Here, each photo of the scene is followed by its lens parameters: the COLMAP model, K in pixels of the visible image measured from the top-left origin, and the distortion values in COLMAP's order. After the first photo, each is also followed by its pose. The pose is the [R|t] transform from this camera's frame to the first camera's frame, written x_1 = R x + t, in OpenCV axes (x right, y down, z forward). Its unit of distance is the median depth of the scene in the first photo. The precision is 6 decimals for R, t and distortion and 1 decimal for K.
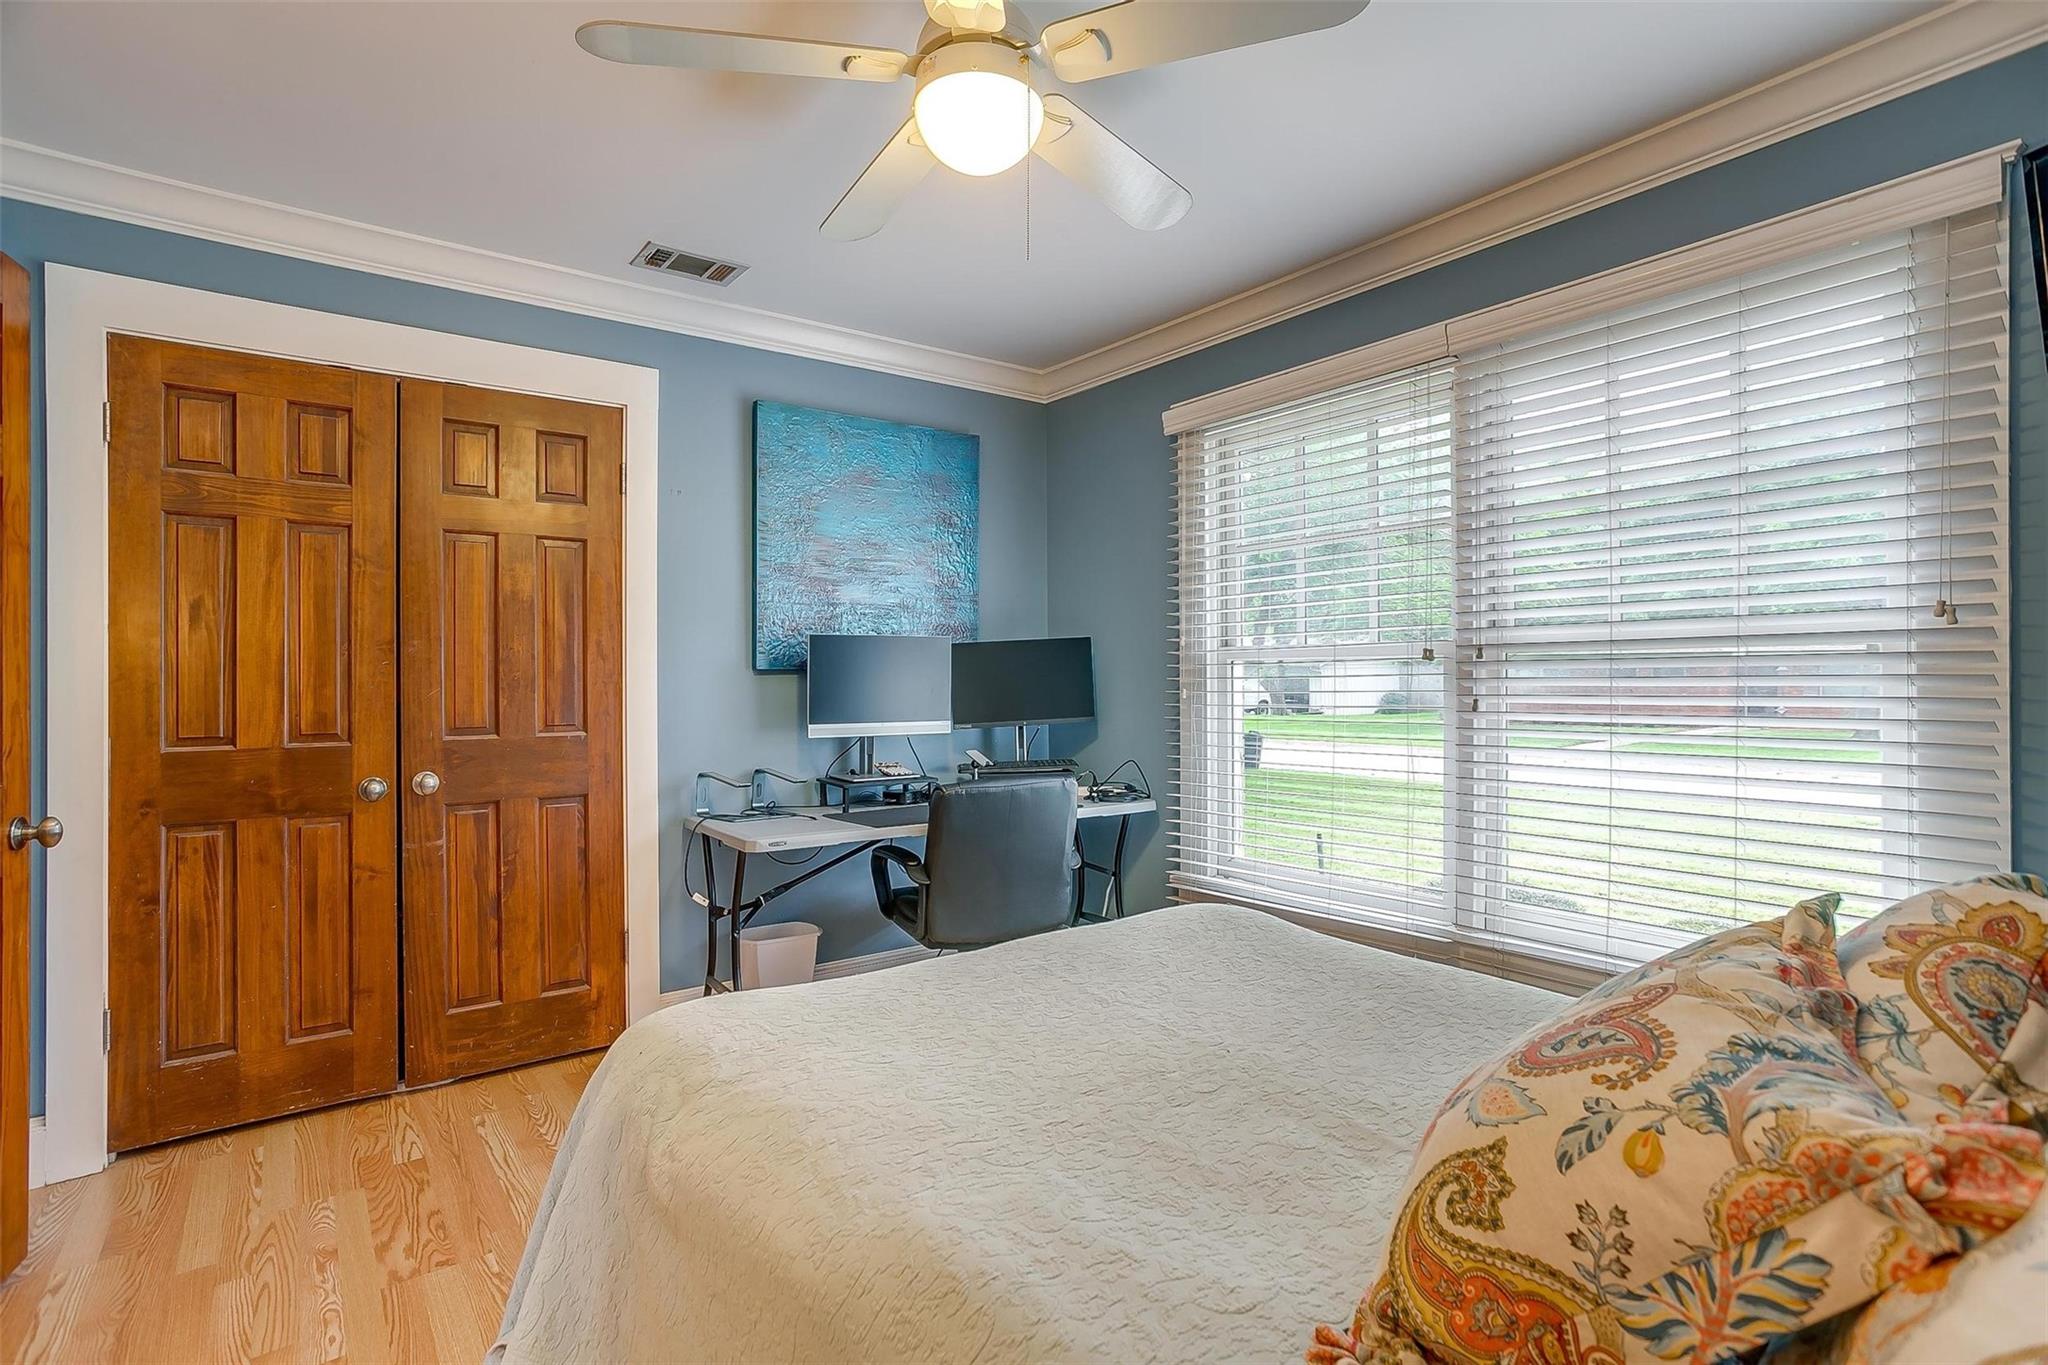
lens RADIAL K [[1008.3, 0, 1015.2], [0, 1008.3, 681.1], [0, 0, 1]] dist [0.000315, 0.000461]
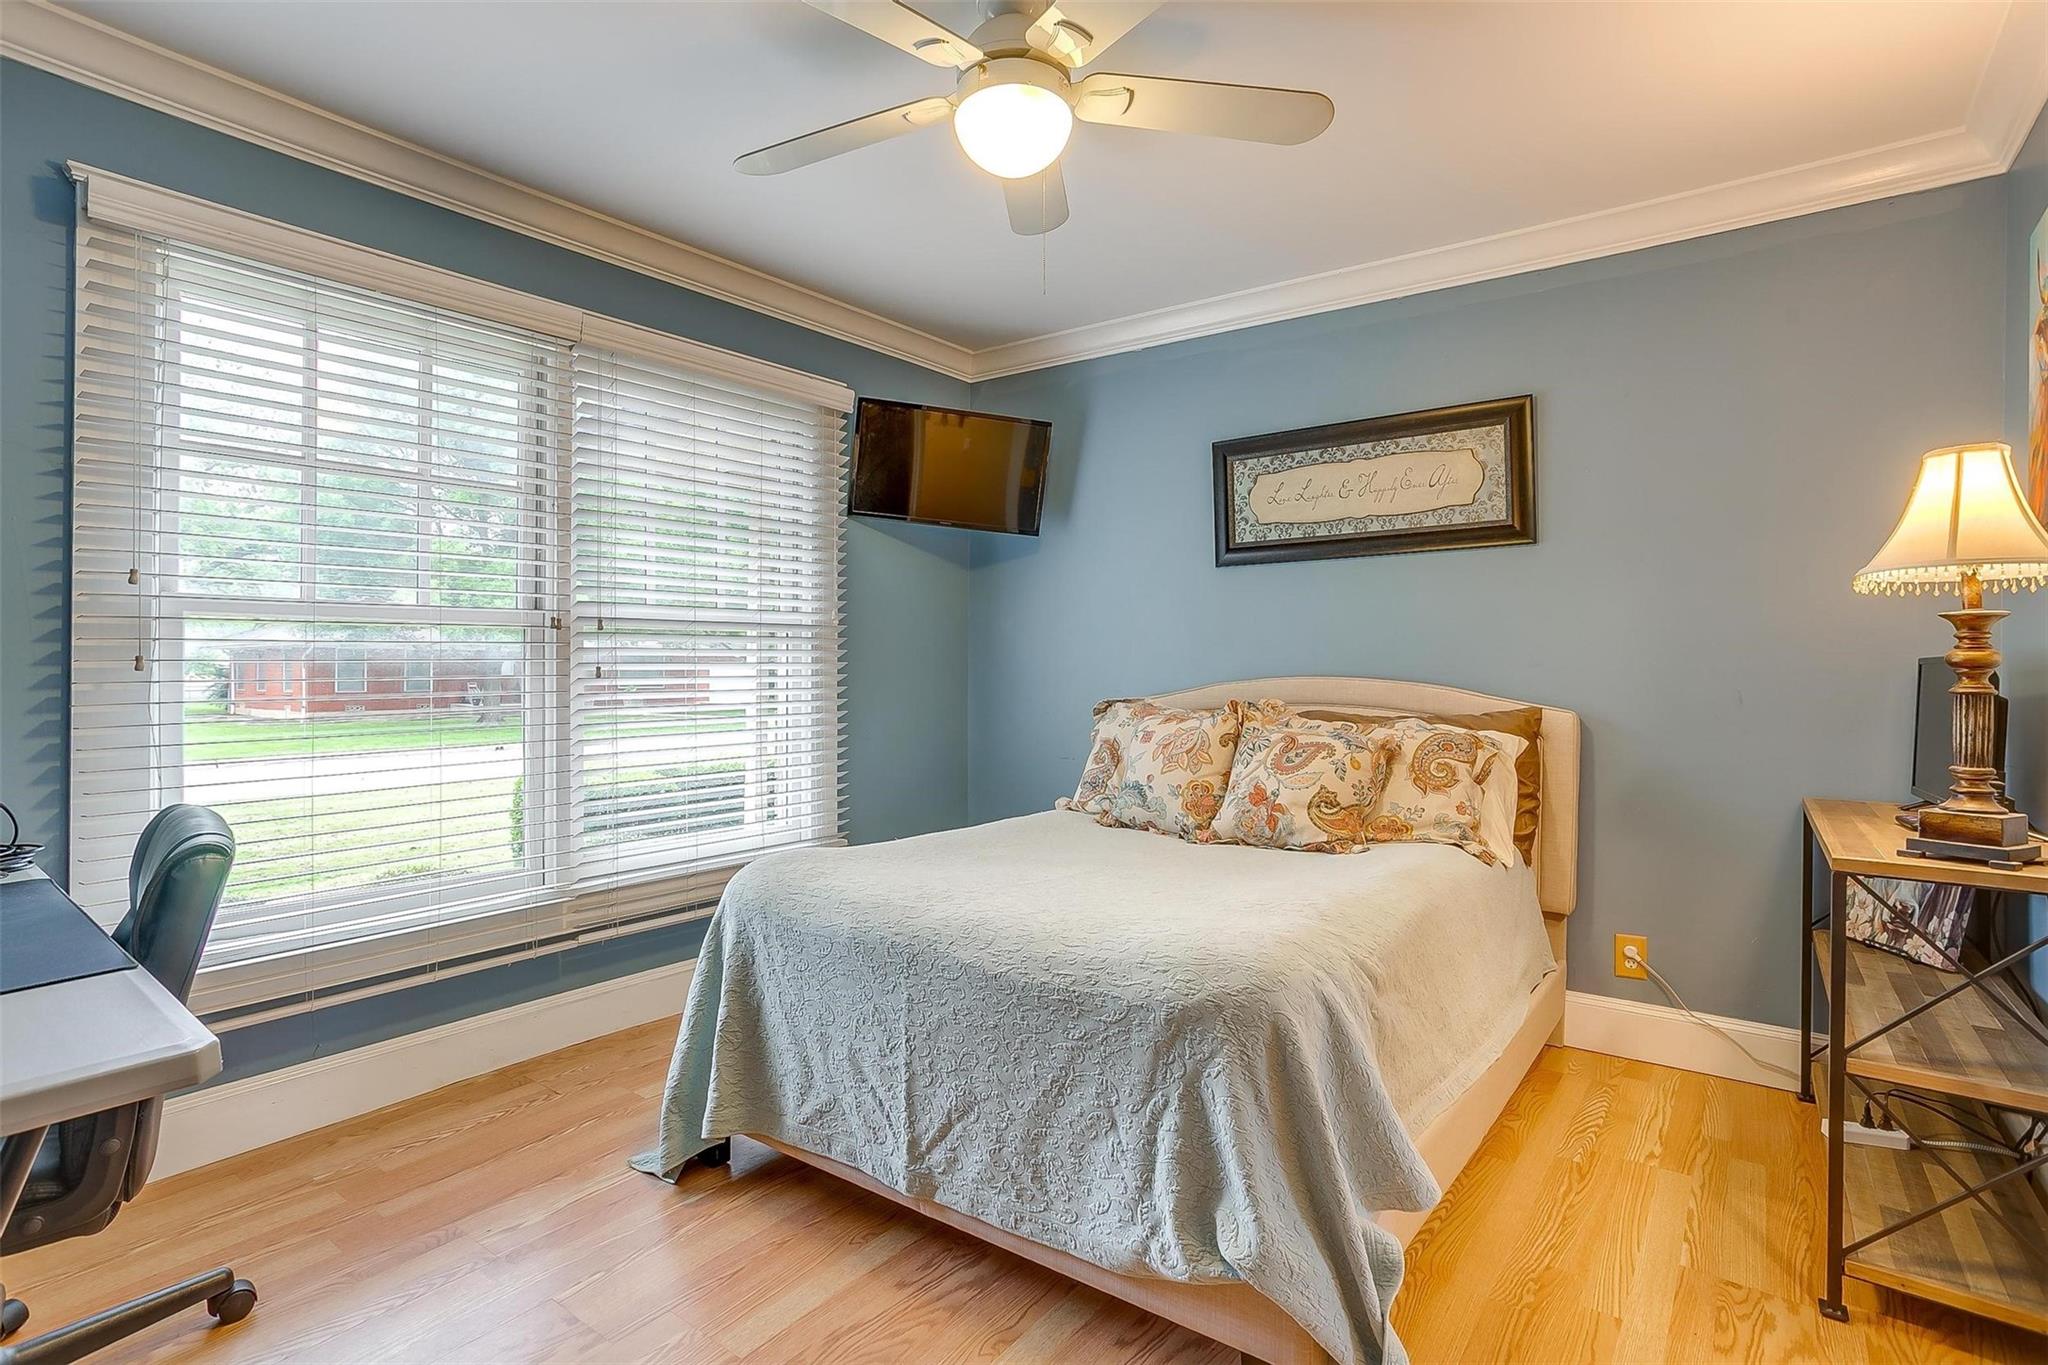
lens RADIAL K [[1008.3, 0, 1016.2], [0, 1008.3, 675.2], [0, 0, 1]] dist [0.000315, 0.000461]
pose [[-0.265619, -0.002614, 0.964074, -0.726379], [0.002798, 0.999990, 0.003482, 0.024853], [-0.964074, 0.003622, -0.265609, 0.852293]]
